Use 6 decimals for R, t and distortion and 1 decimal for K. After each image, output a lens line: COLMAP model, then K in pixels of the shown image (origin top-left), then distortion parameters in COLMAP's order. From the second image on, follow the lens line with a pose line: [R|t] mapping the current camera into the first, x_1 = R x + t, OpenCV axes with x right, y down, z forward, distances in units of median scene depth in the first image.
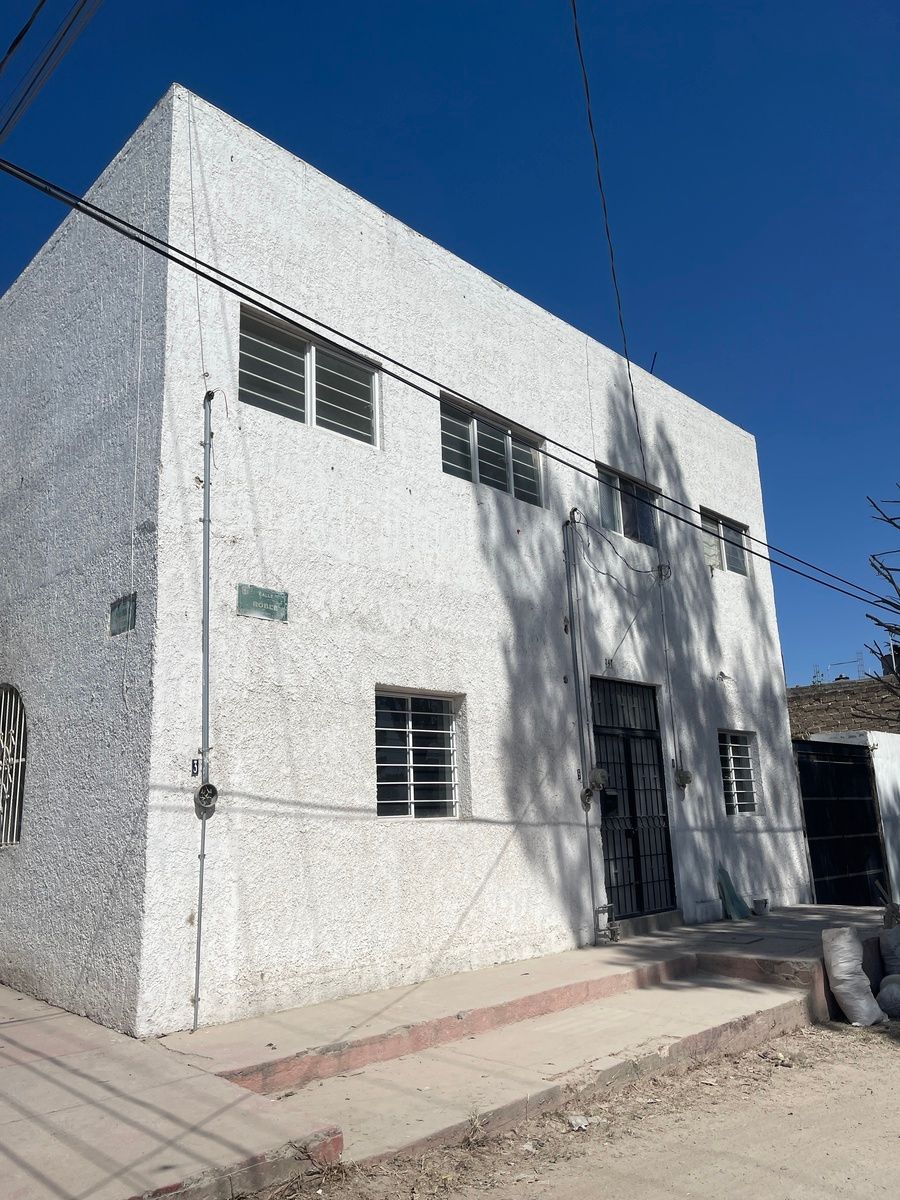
lens RADIAL K [[890.0, 0, 448.3], [0, 890.0, 606.8], [0, 0, 1]] dist [0.055458, -0.100378]
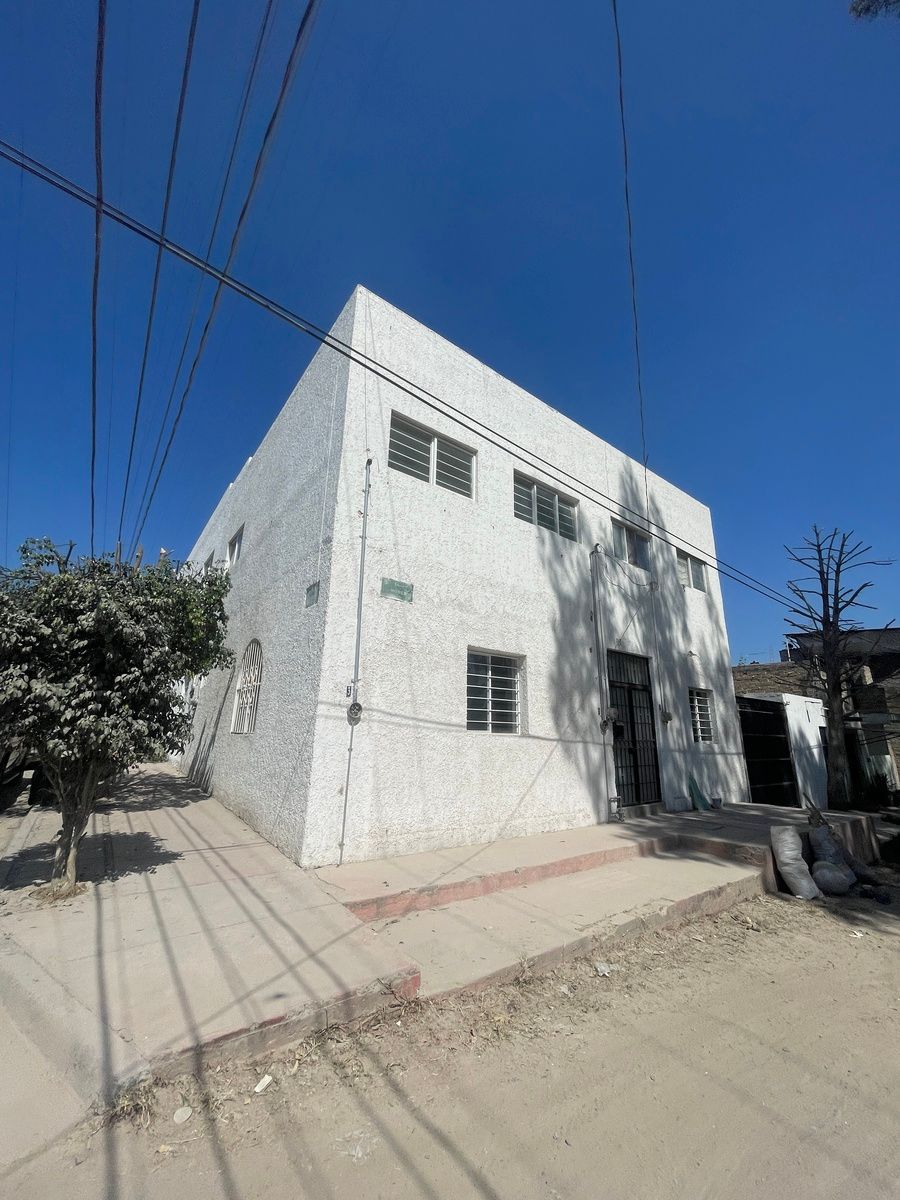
lens RADIAL K [[481.4, 0, 451.1], [0, 481.4, 592.6], [0, 0, 1]] dist [-0.018844, 0.010231]
pose [[0.989424, 0.018164, -0.143909, 0.008384], [-0.025288, 0.998536, -0.047824, 0.033318], [0.142829, 0.050957, 0.988435, 0.146610]]
